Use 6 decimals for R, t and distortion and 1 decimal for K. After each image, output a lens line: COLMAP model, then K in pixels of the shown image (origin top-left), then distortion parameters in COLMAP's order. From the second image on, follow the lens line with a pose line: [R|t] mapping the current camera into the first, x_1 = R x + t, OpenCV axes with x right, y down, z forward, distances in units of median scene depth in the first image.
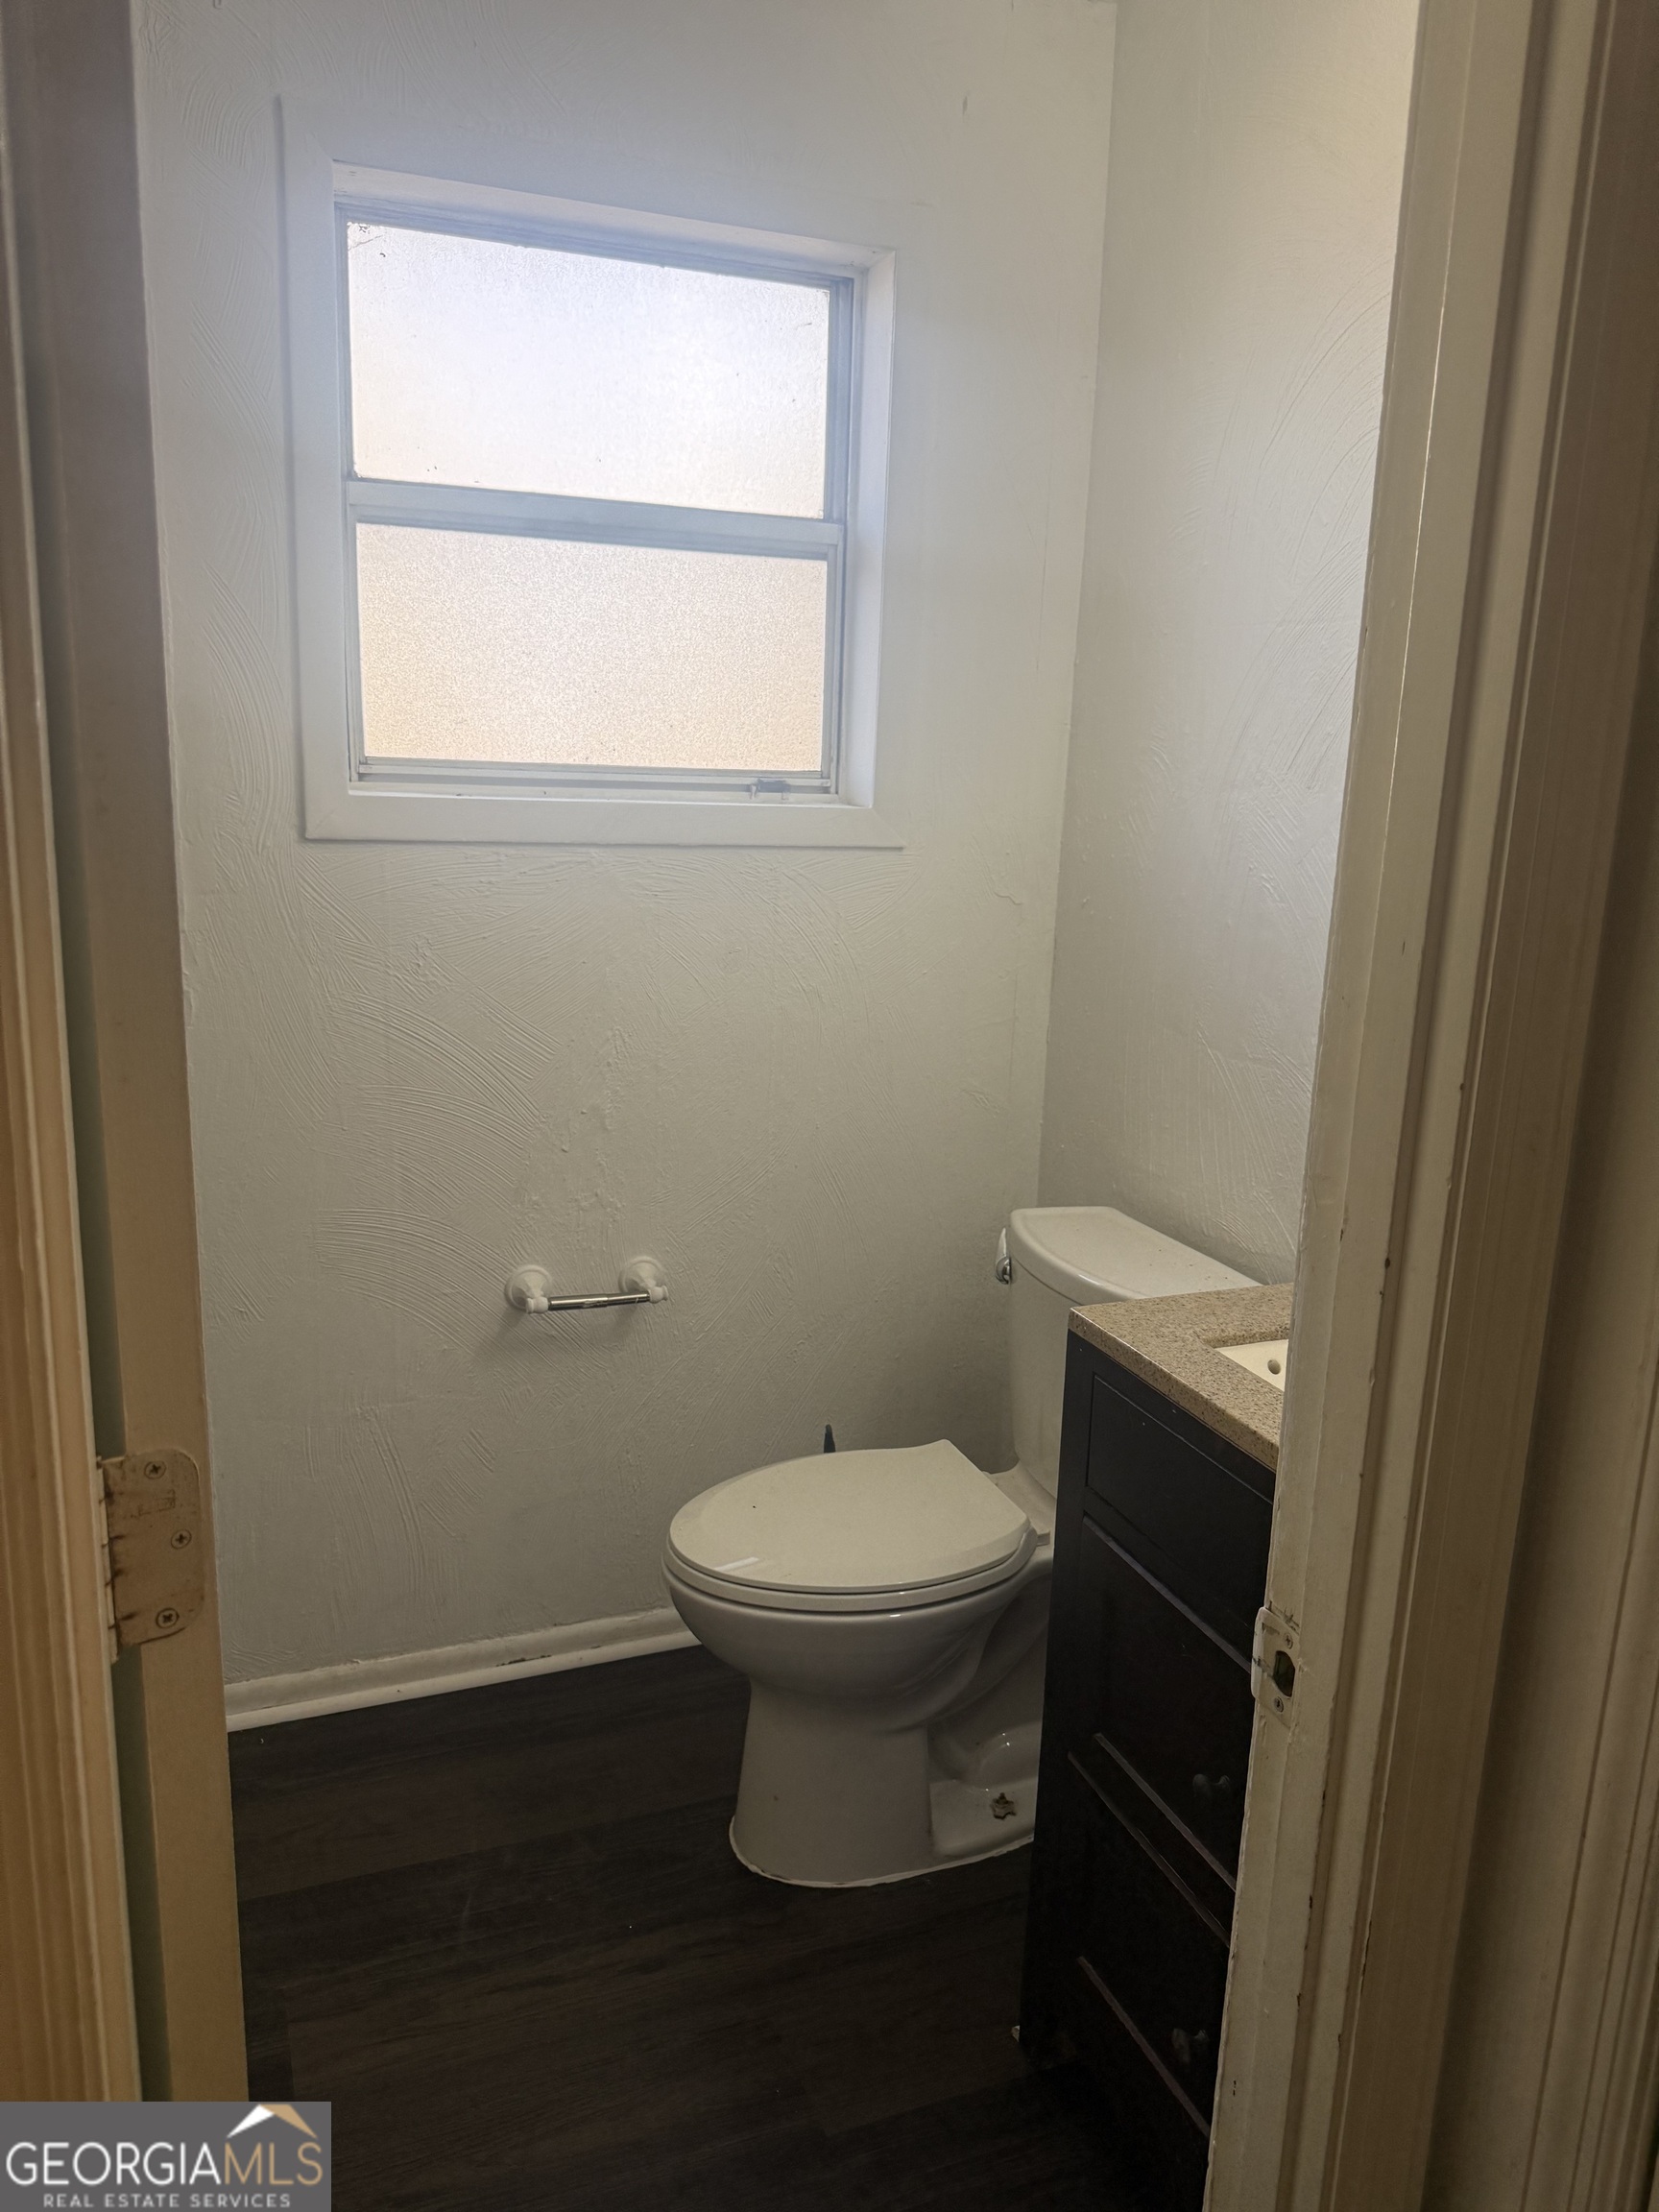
lens RADIAL K [[1590.4, 0, 830.4], [0, 1590.4, 1125.1], [0, 0, 1]] dist [0.055490, -0.068307]
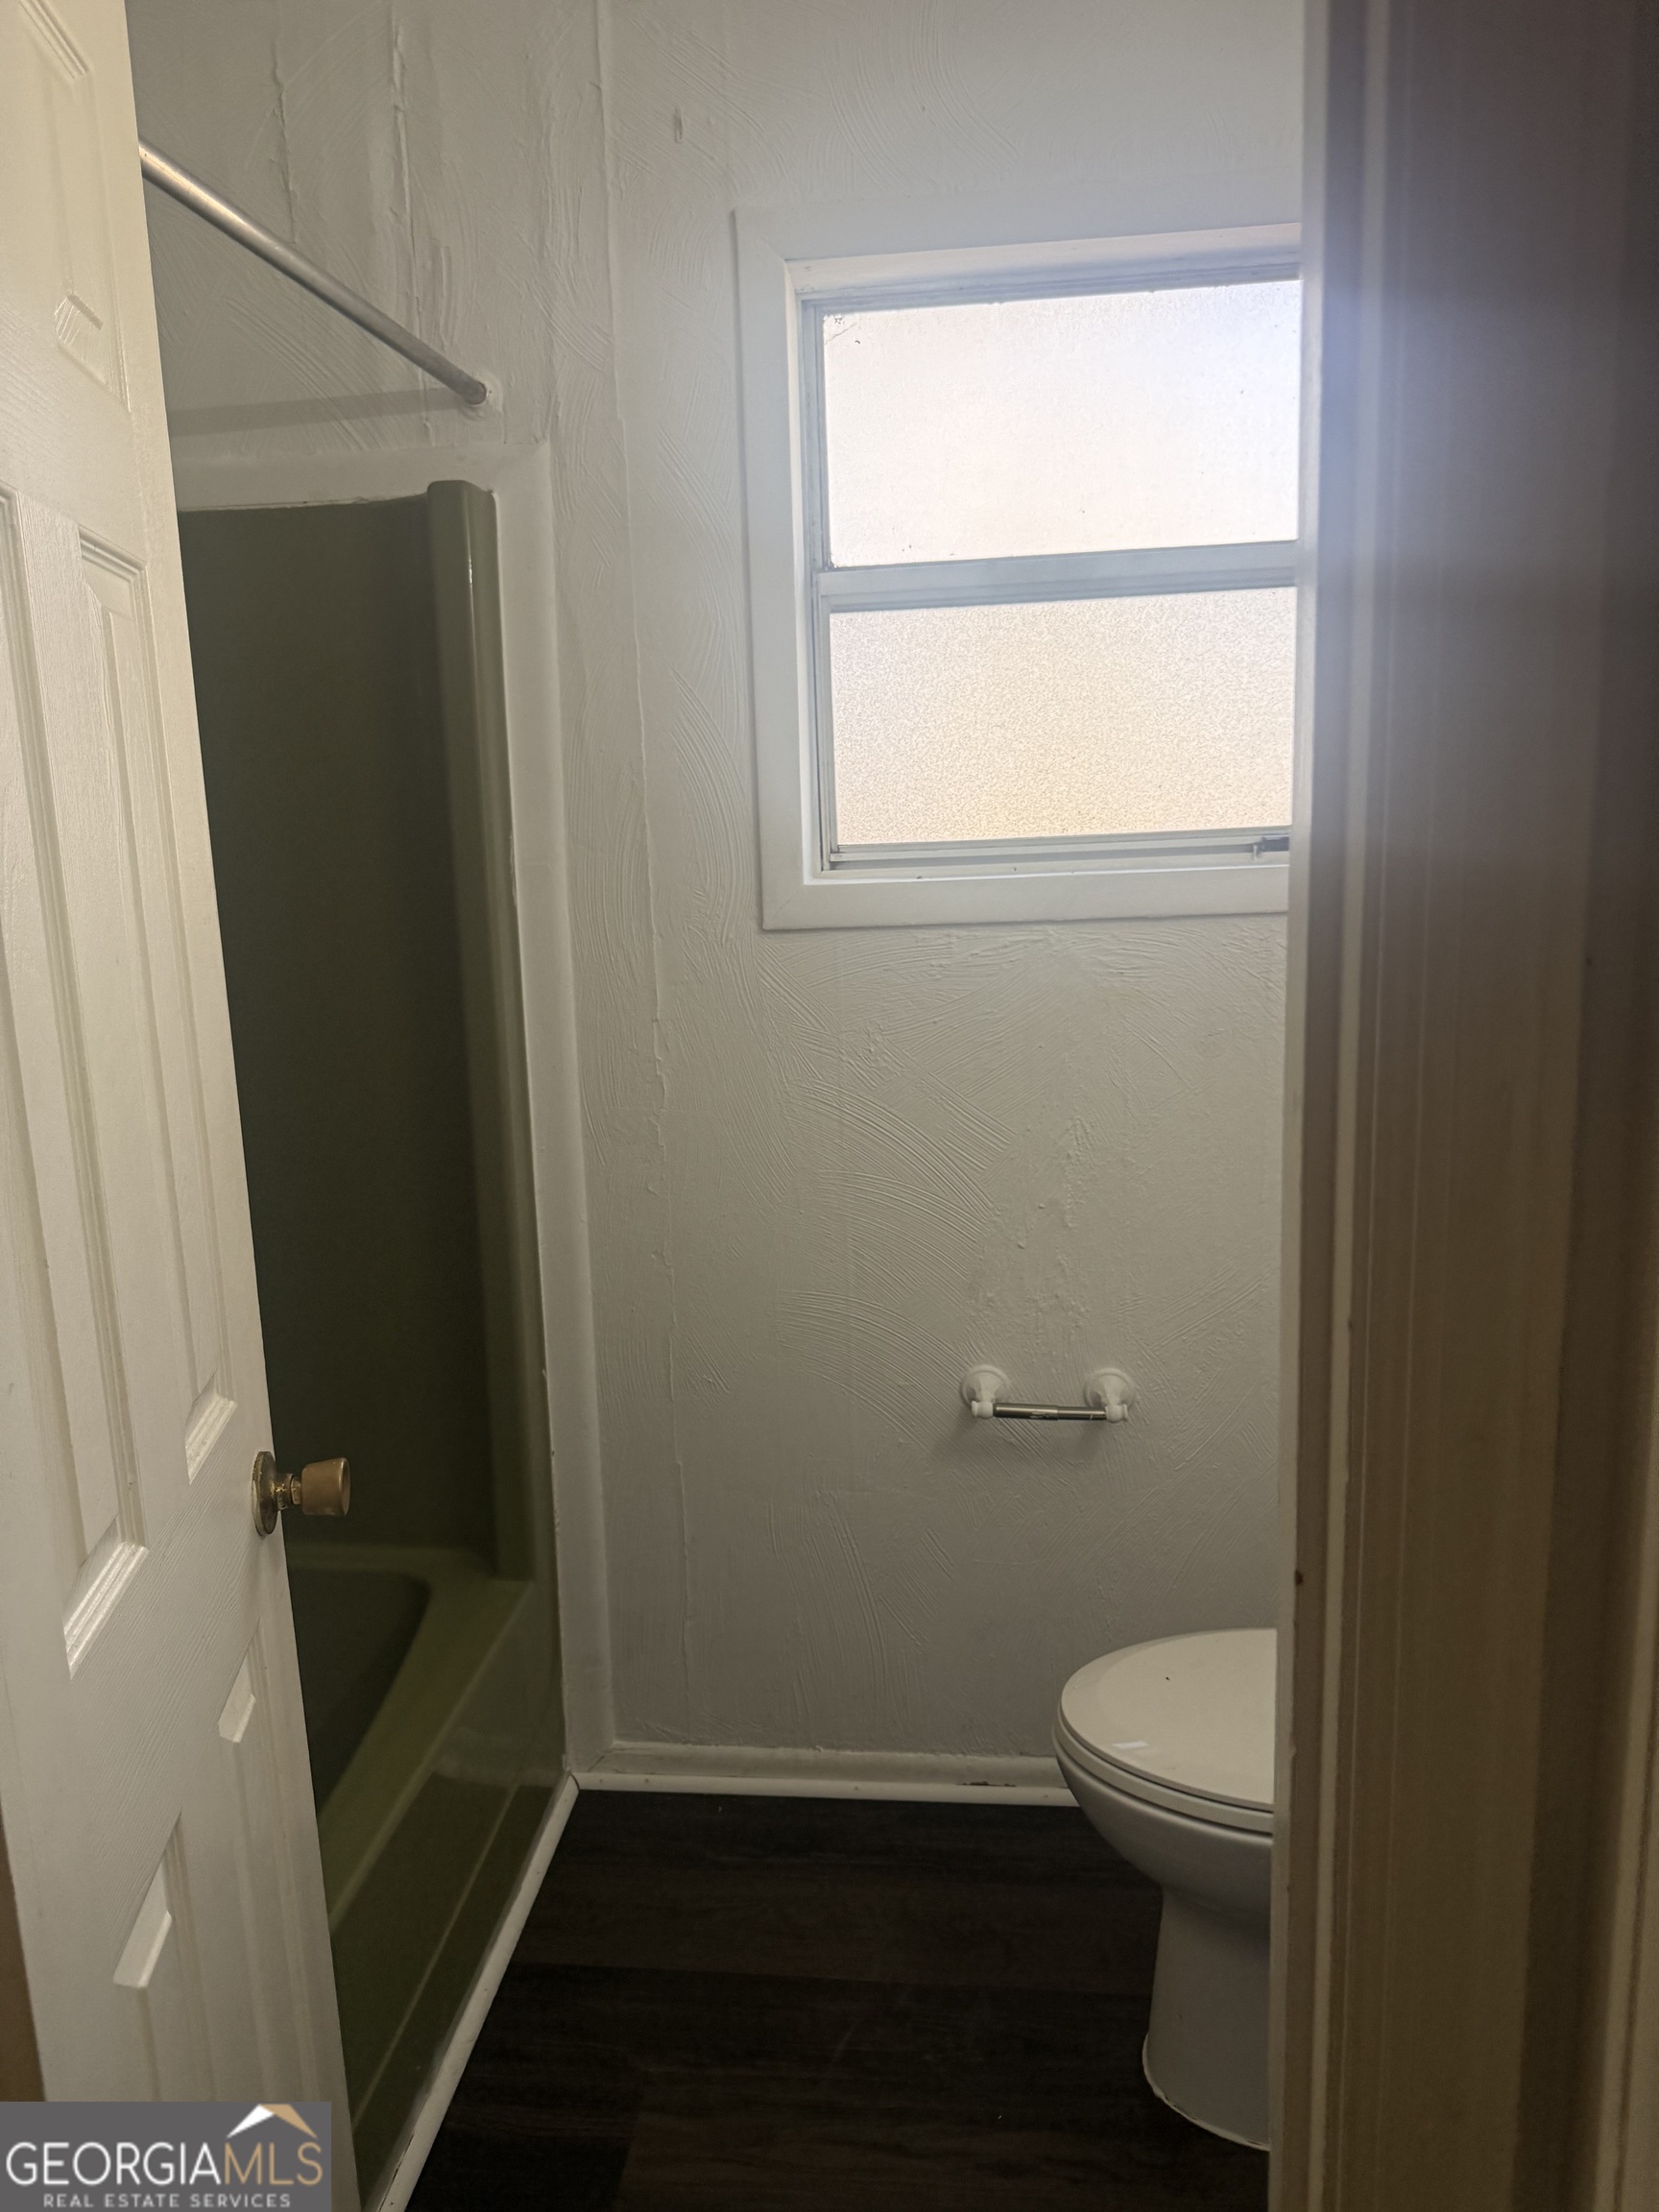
lens RADIAL K [[1590.4, 0, 821.3], [0, 1590.4, 1143.2], [0, 0, 1]] dist [0.055490, -0.068307]
pose [[0.876408, 0.028283, -0.480738, 0.185474], [-0.040316, 0.999079, -0.014719, -0.027888], [0.479879, 0.032281, 0.876741, 0.125942]]
